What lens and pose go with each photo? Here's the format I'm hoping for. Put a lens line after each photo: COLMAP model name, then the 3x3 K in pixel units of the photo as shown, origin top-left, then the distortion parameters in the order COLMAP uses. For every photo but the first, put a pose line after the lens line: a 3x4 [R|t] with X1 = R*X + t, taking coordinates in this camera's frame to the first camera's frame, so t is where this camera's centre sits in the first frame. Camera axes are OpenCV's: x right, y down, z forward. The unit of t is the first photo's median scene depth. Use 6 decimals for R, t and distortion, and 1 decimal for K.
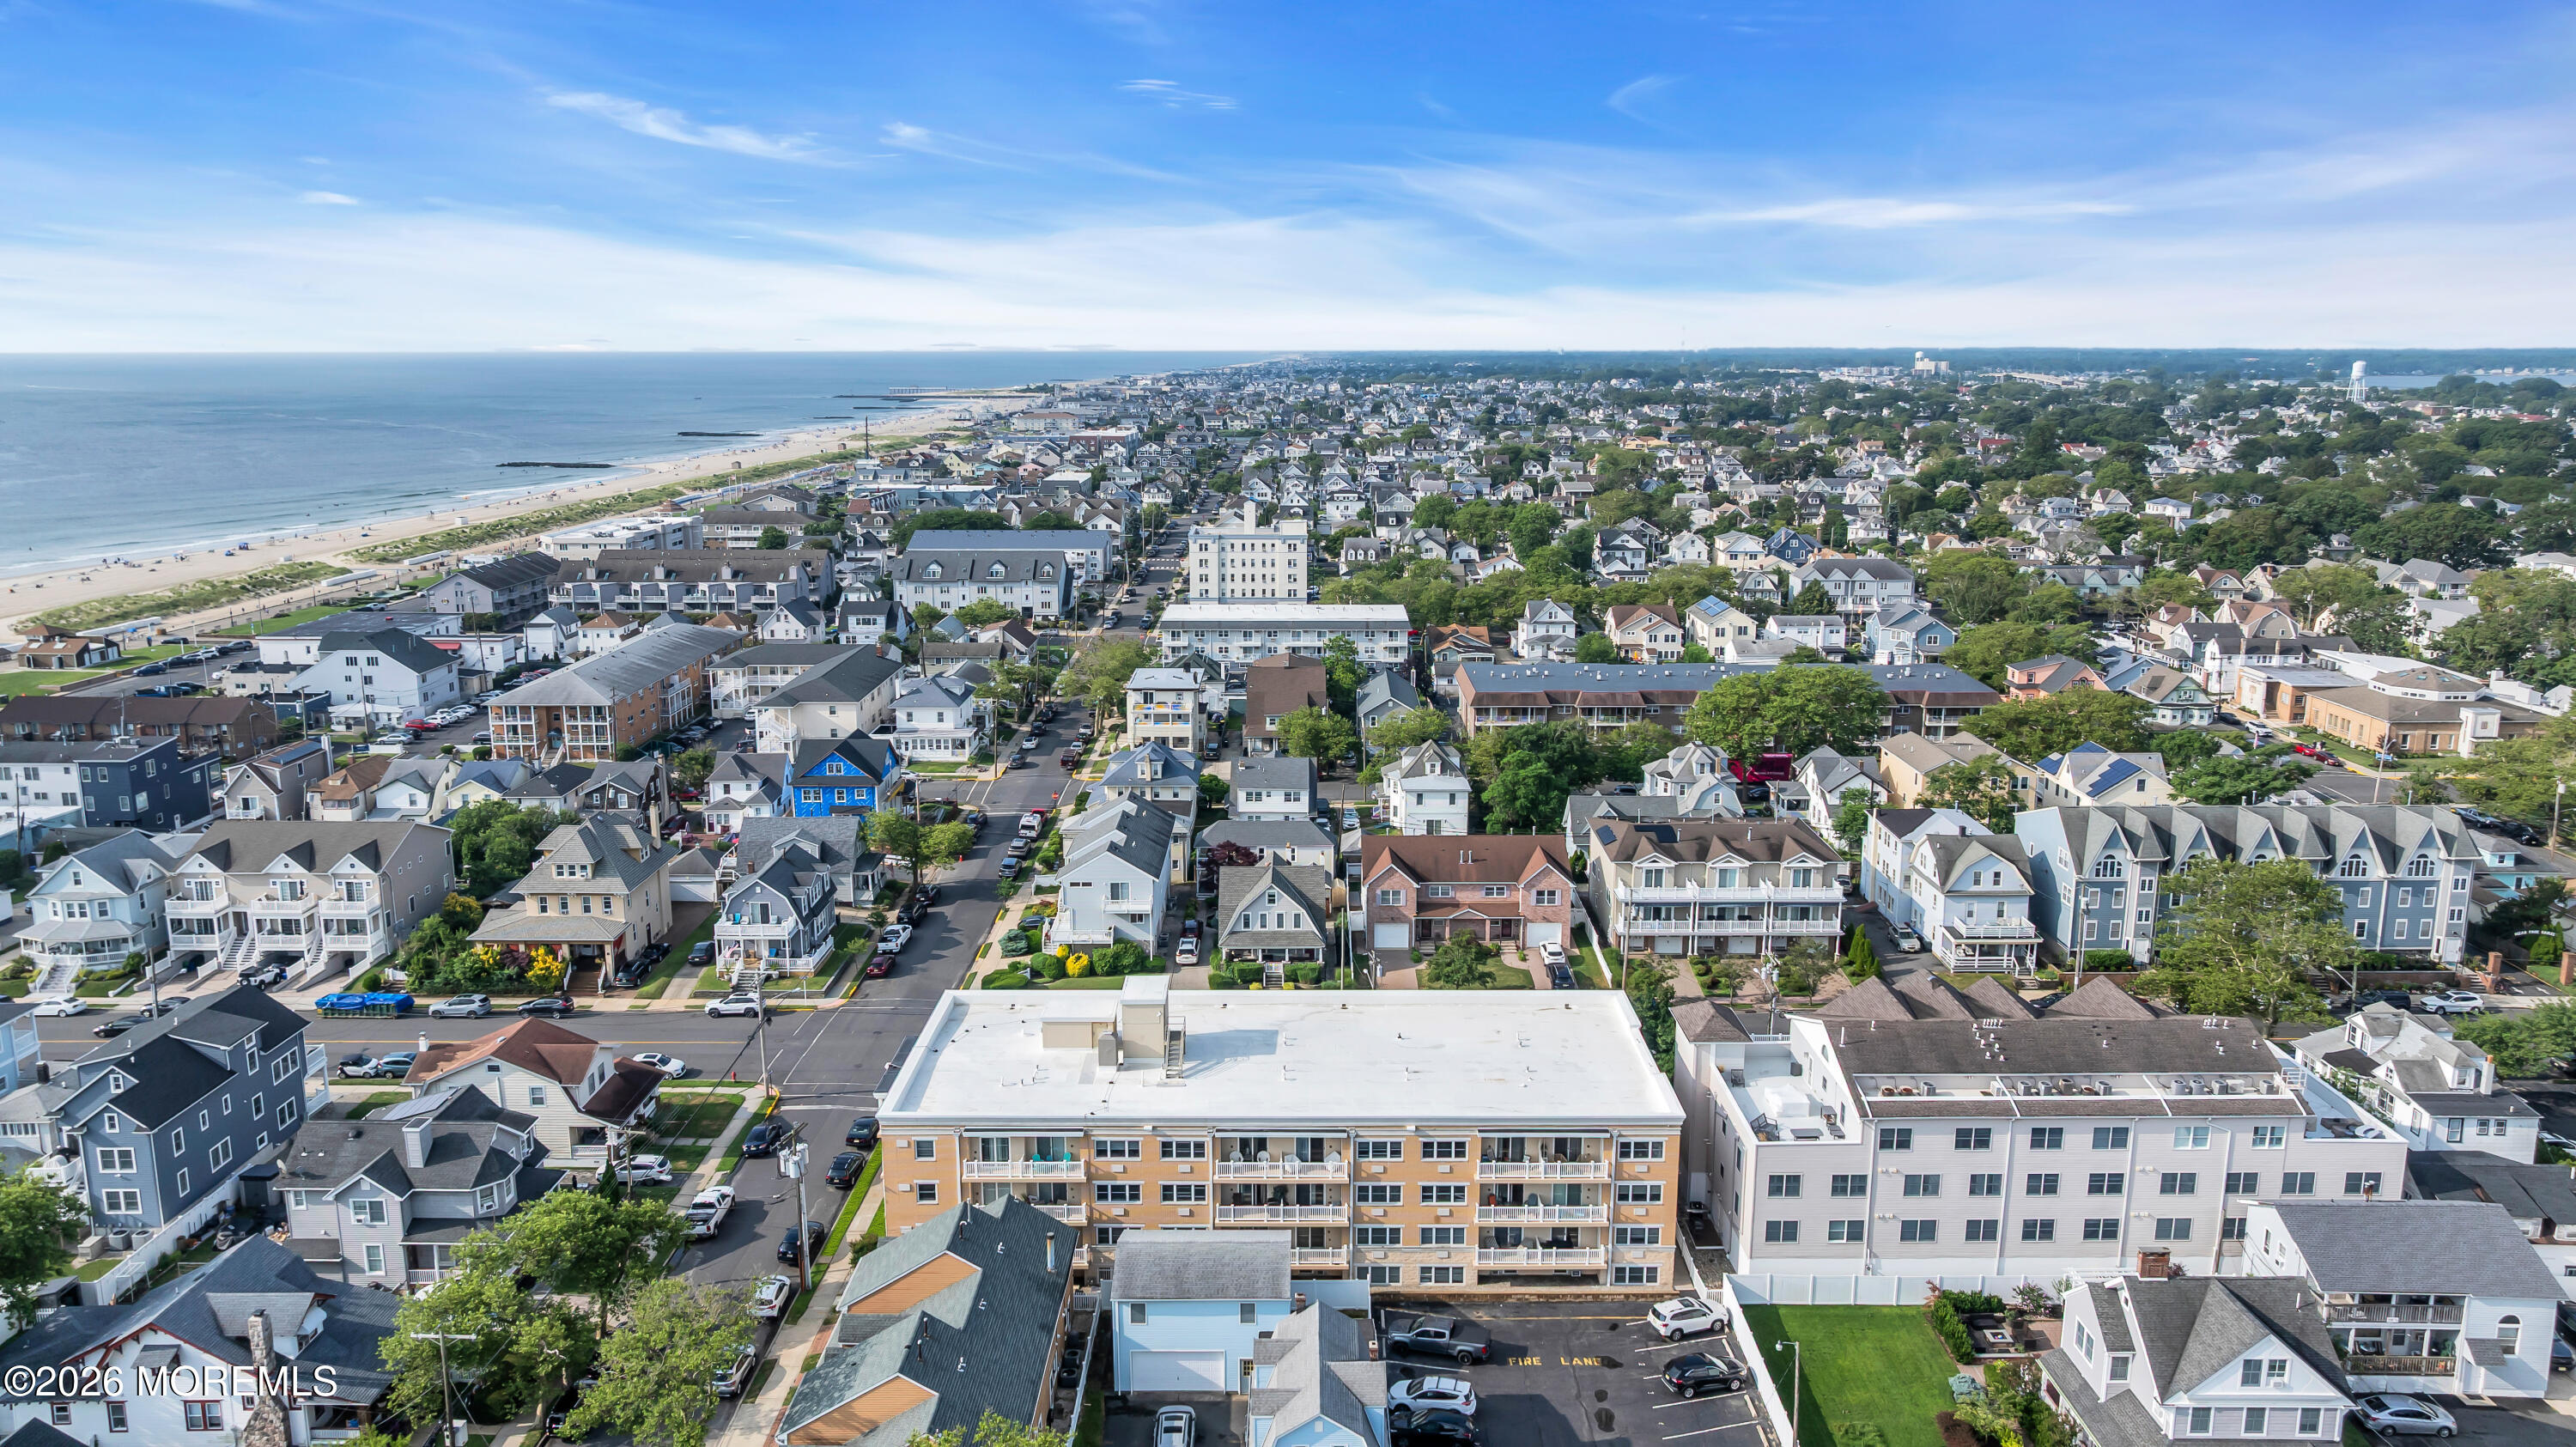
lens RADIAL K [[1797.3, 0, 1301.2], [0, 1797.3, 721.8], [0, 0, 1]] dist [-0.017511, 0.000443]
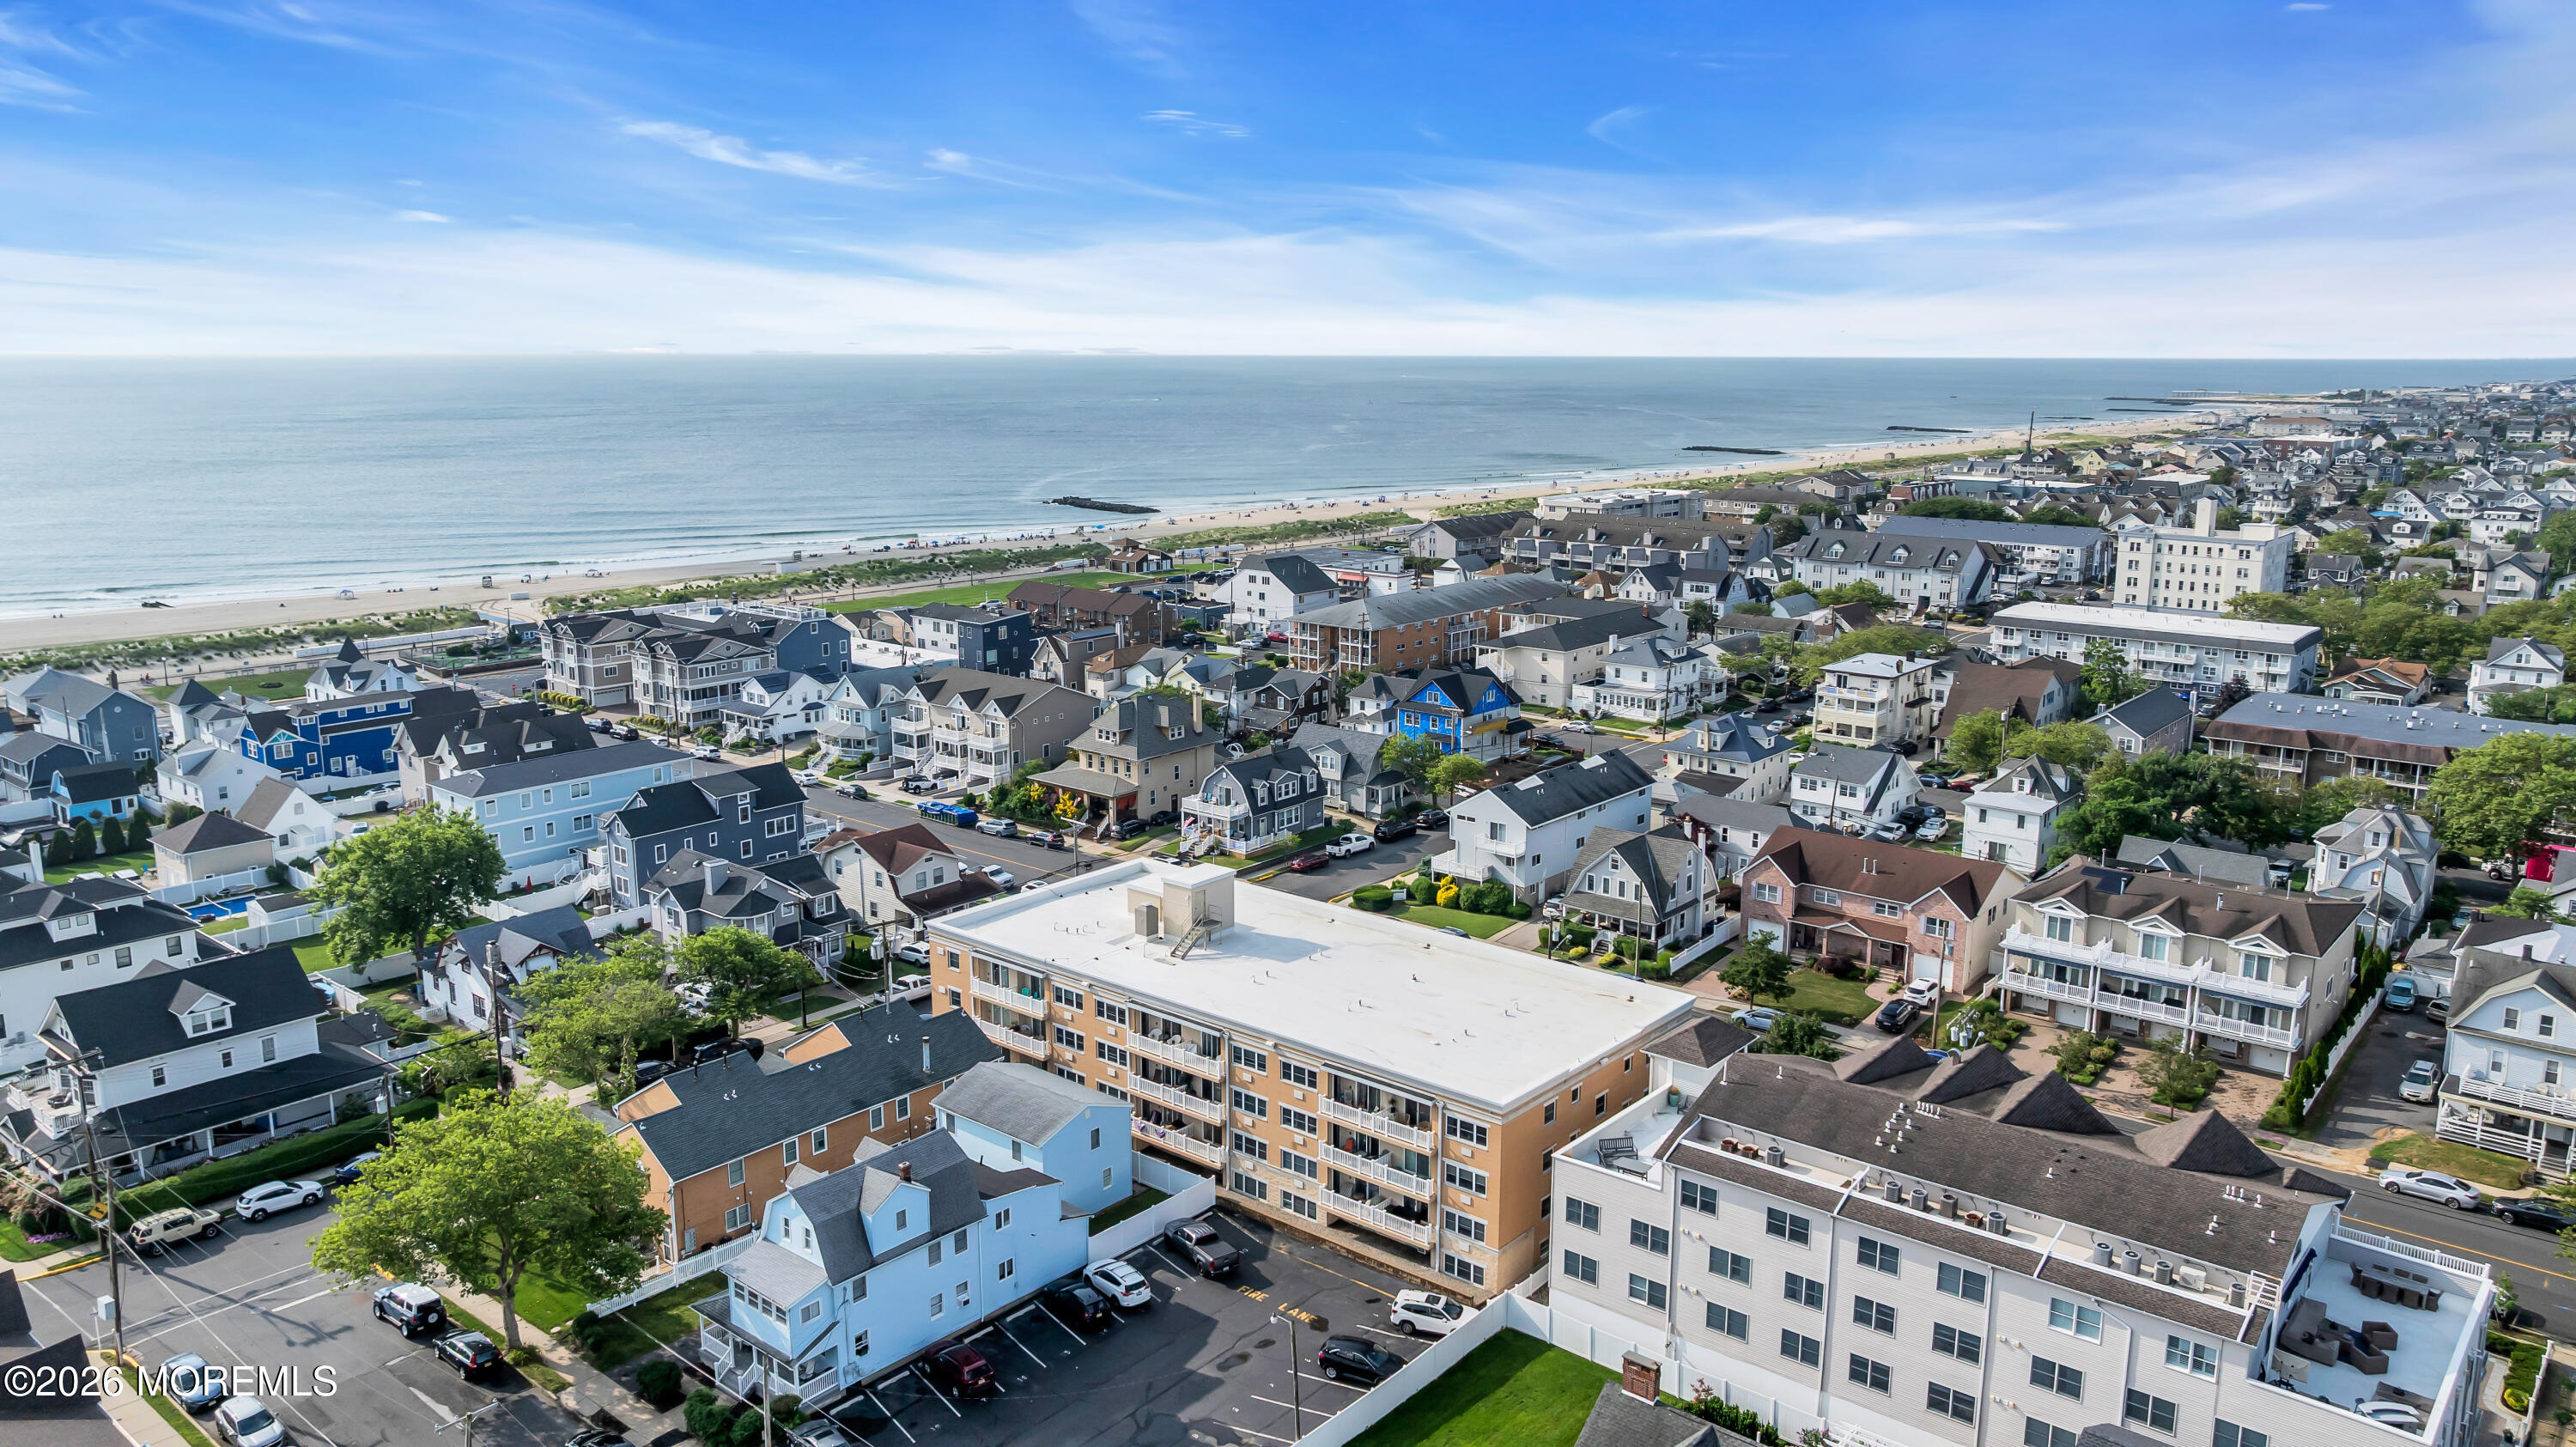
lens RADIAL K [[1797.3, 0, 1301.2], [0, 1797.3, 721.8], [0, 0, 1]] dist [-0.017511, 0.000443]
pose [[0.765816, 0.130388, -0.629703, 0.437689], [-0.131147, 0.990315, 0.045563, 0.002658], [0.629545, 0.047691, 0.775499, 0.154695]]
